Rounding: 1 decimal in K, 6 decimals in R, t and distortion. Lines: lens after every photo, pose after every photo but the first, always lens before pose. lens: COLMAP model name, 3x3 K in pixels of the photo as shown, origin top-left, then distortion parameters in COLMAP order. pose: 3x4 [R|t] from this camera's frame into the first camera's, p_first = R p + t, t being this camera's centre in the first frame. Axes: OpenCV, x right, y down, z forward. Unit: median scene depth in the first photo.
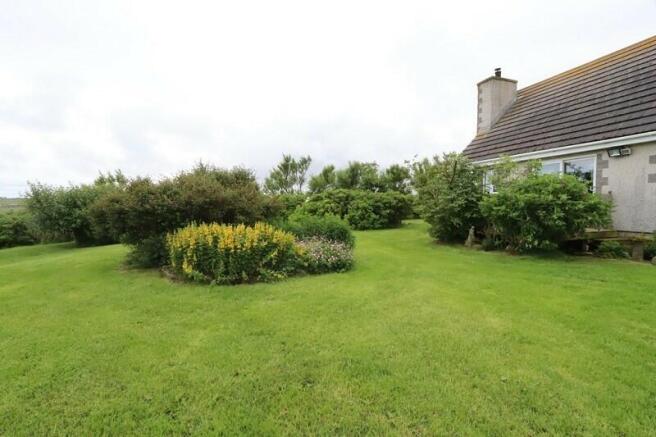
lens RADIAL K [[305.6, 0, 327.2], [0, 305.6, 198.3], [0, 0, 1]] dist [-0.001368, -0.000088]
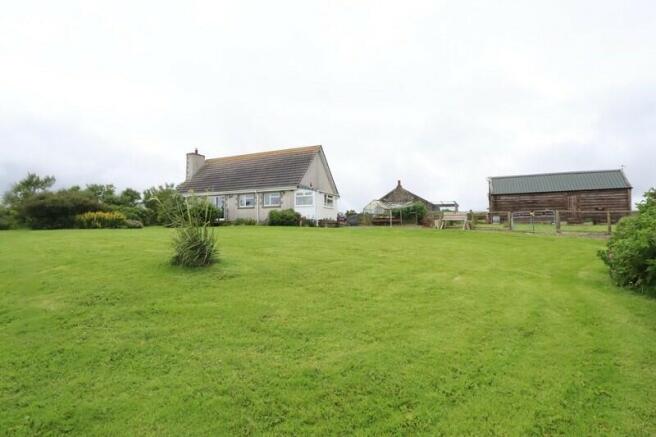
lens RADIAL K [[335.6, 0, 327.8], [0, 335.6, 218.7], [0, 0, 1]] dist [-0.002149, -0.000314]
pose [[0.665796, 0.018227, 0.745912, -0.513974], [-0.008646, 0.999823, -0.016713, 0.073779], [-0.746084, 0.004678, 0.665835, -1.131352]]
